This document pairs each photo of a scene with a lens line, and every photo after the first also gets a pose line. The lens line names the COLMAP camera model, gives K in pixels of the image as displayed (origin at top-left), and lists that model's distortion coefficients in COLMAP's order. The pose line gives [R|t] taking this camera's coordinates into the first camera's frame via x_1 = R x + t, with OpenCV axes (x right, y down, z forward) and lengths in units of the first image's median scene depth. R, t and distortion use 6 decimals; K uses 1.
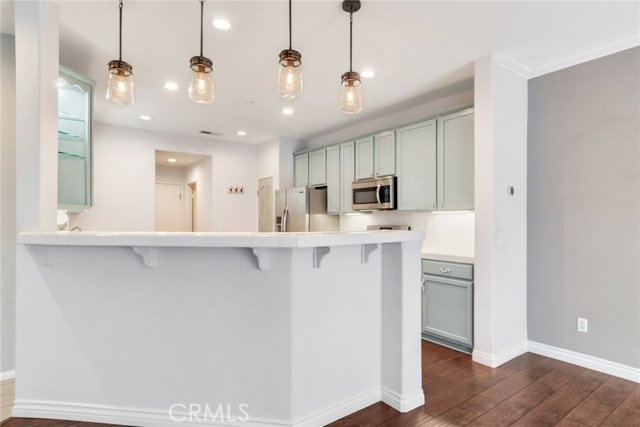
lens RADIAL K [[346.9, 0, 328.4], [0, 346.9, 220.2], [0, 0, 1]] dist [0.000647, -0.000362]
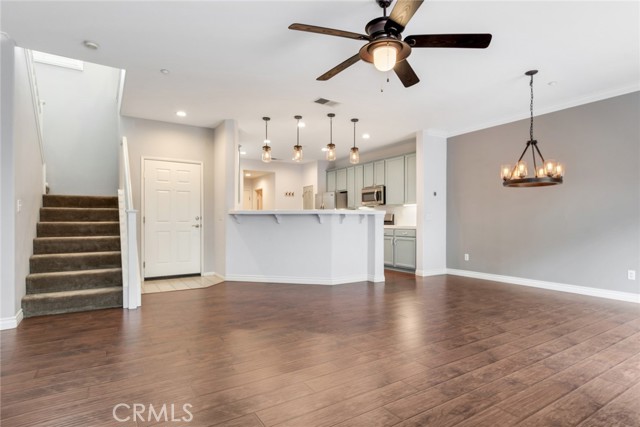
lens RADIAL K [[346.9, 0, 328.4], [0, 346.9, 220.2], [0, 0, 1]] dist [0.000647, -0.000362]
pose [[0.997492, -0.000559, -0.070774, 0.028553], [-0.000103, 0.999956, -0.009354, 0.066956], [0.070777, 0.009338, 0.997448, -0.800220]]
